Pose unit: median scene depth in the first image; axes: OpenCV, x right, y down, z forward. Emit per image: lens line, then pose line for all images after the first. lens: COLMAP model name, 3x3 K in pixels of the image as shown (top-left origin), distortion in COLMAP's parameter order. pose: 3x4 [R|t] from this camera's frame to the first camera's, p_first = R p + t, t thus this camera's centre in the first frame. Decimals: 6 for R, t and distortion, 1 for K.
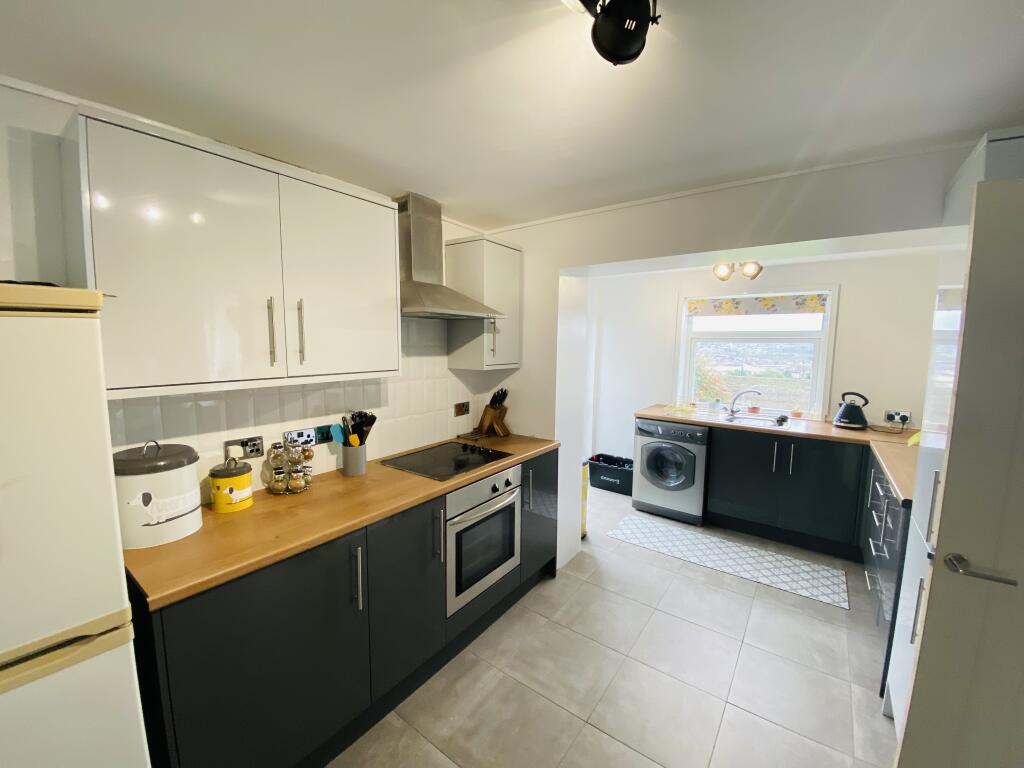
lens RADIAL K [[413.6, 0, 511.5], [0, 413.6, 386.0], [0, 0, 1]] dist [-0.004294, -0.000536]
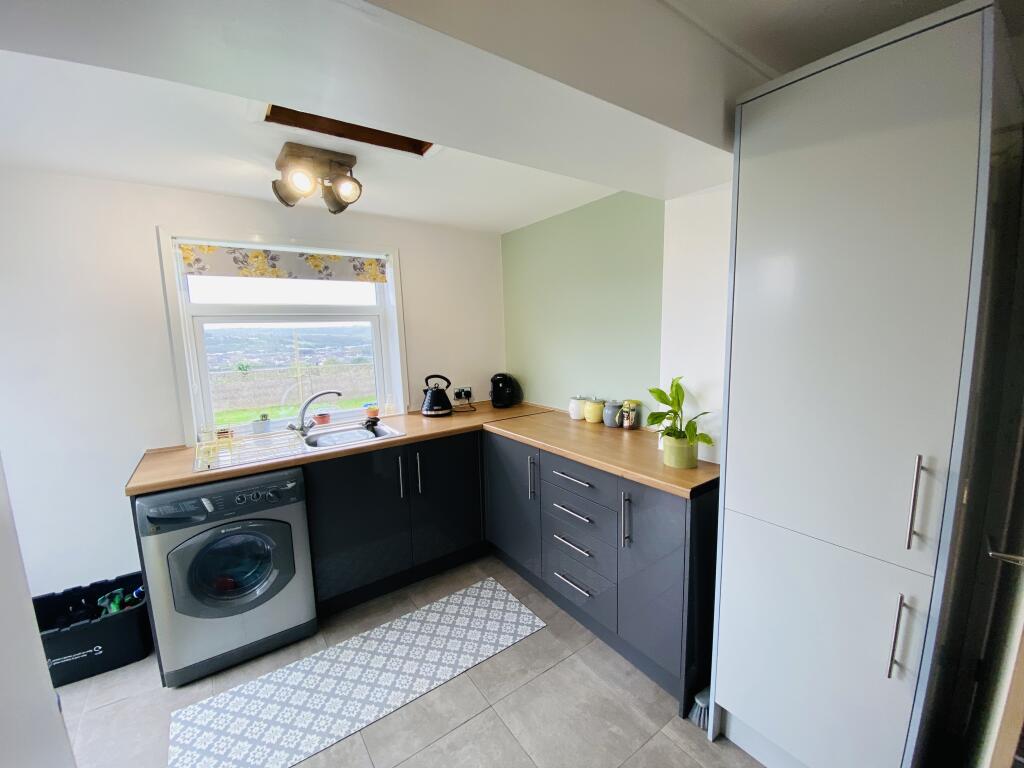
lens RADIAL K [[413.6, 0, 511.2], [0, 413.6, 383.5], [0, 0, 1]] dist [-0.004294, -0.000536]
pose [[0.310851, -0.142690, 0.939687, 0.045312], [0.131600, 0.985605, 0.106129, -0.035892], [-0.941304, 0.090673, 0.325155, 0.526080]]
